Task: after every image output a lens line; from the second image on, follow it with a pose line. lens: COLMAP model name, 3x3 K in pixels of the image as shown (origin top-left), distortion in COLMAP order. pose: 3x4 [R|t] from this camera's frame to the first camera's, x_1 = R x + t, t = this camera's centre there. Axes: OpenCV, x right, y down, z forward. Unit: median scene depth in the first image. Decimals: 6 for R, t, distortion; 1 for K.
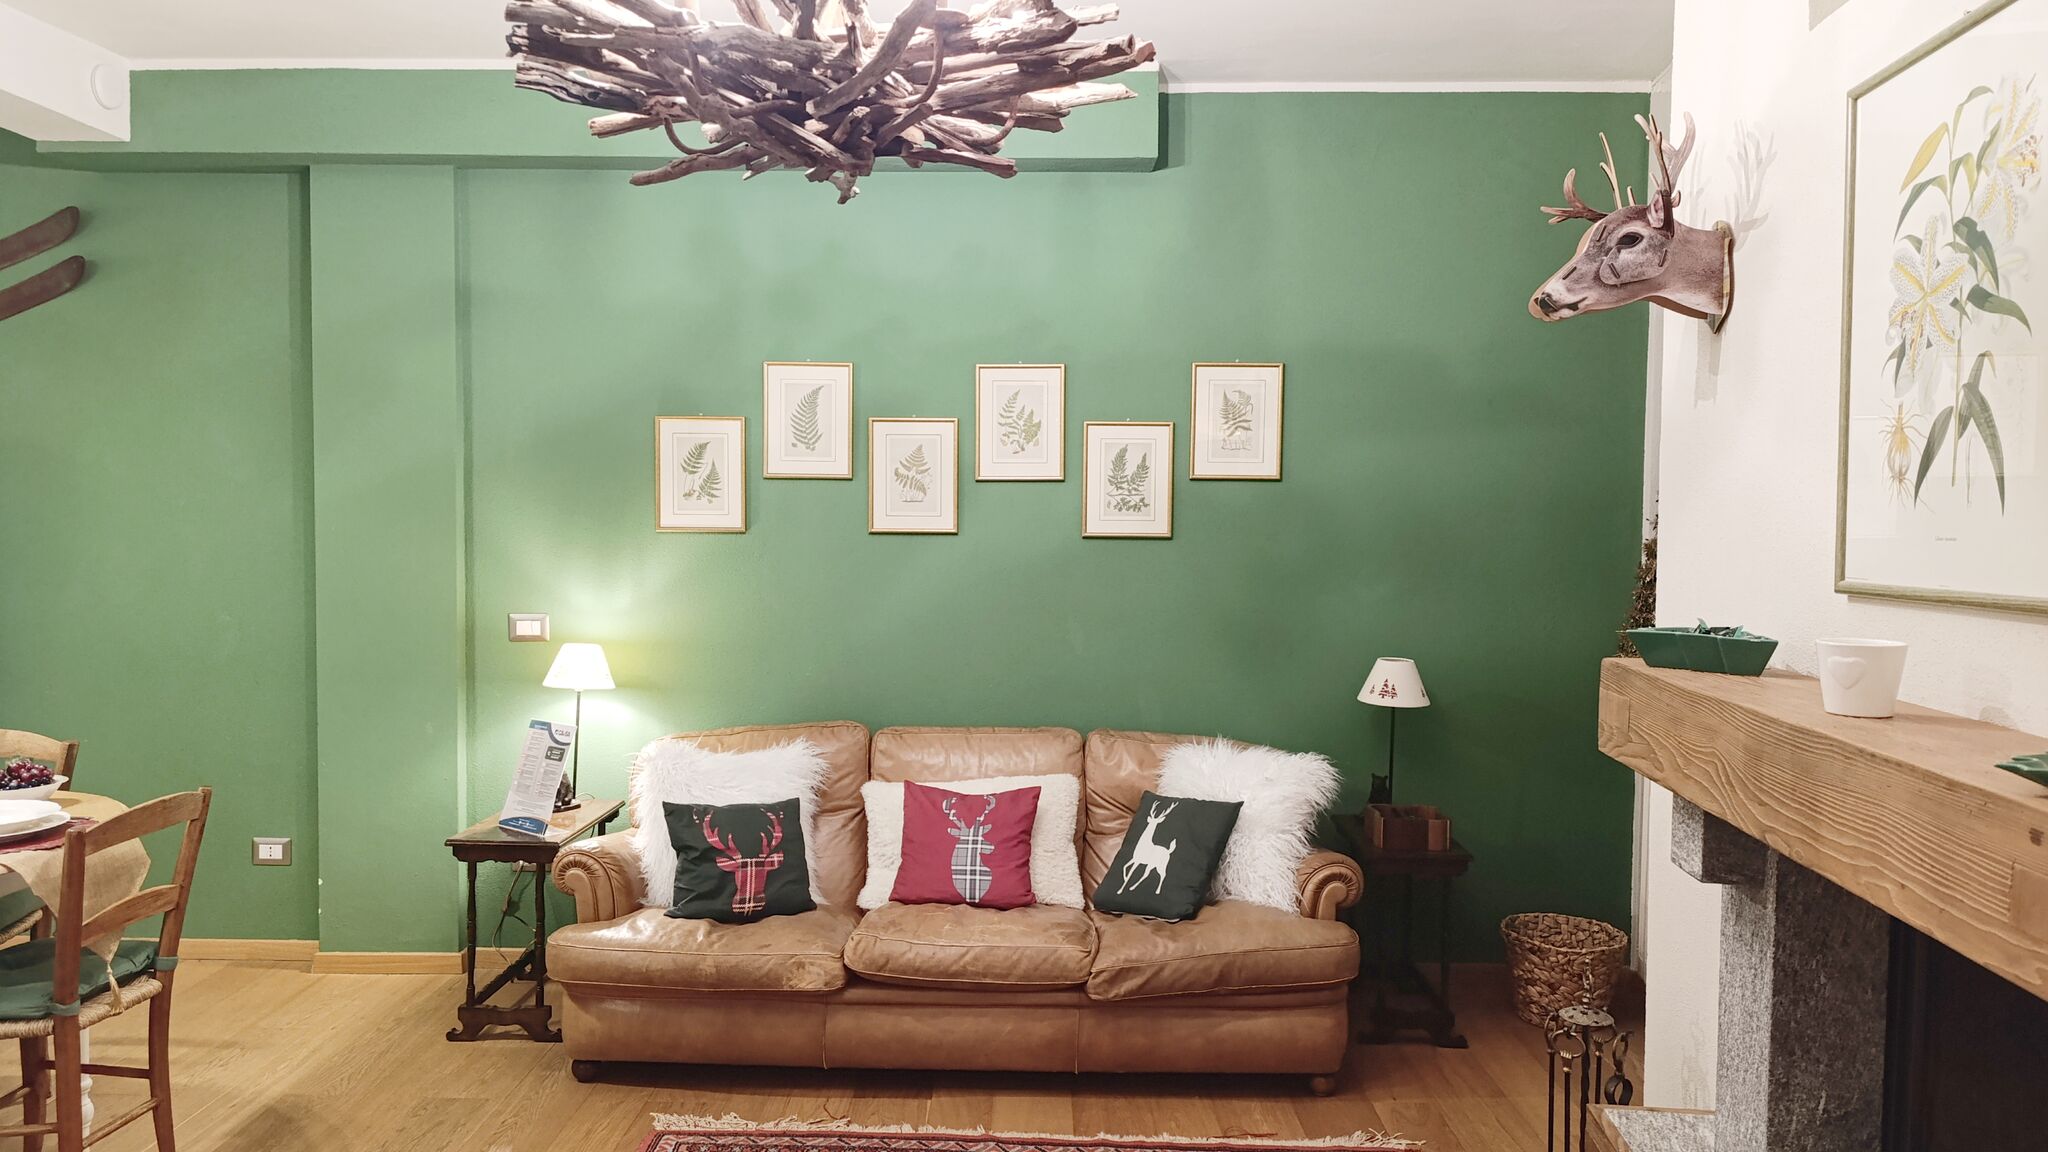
lens RADIAL K [[1384.6, 0, 1024.0], [0, 1384.6, 576.0], [0, 0, 1]] dist [0.061790, -0.102126]
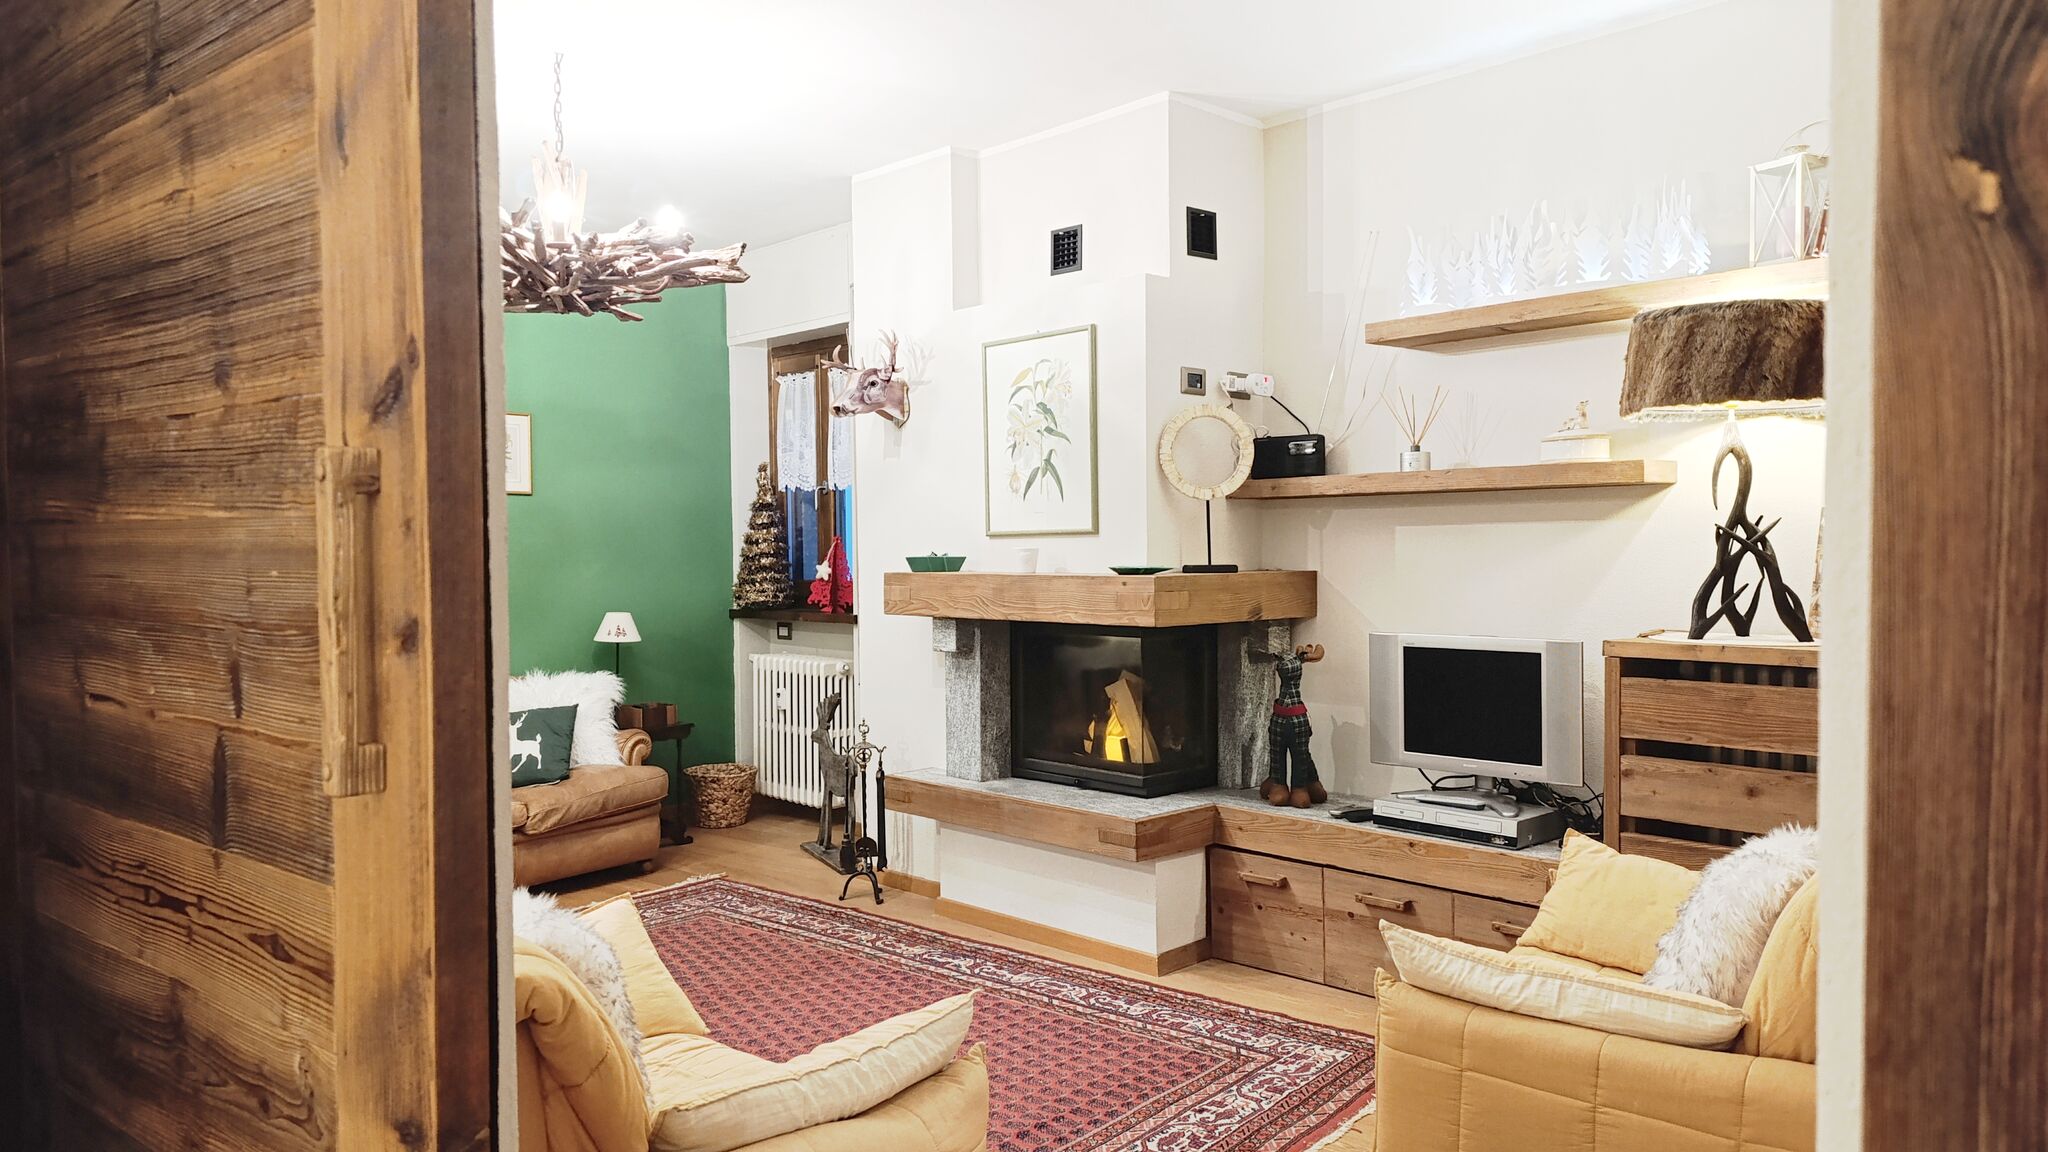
lens RADIAL K [[1384.6, 0, 1024.0], [0, 1384.6, 576.0], [0, 0, 1]] dist [0.061790, -0.102126]
pose [[0.631771, -0.036476, 0.774297, -0.756491], [0.051948, 0.998639, 0.004659, 0.043028], [-0.773413, 0.037280, 0.632806, -0.375843]]
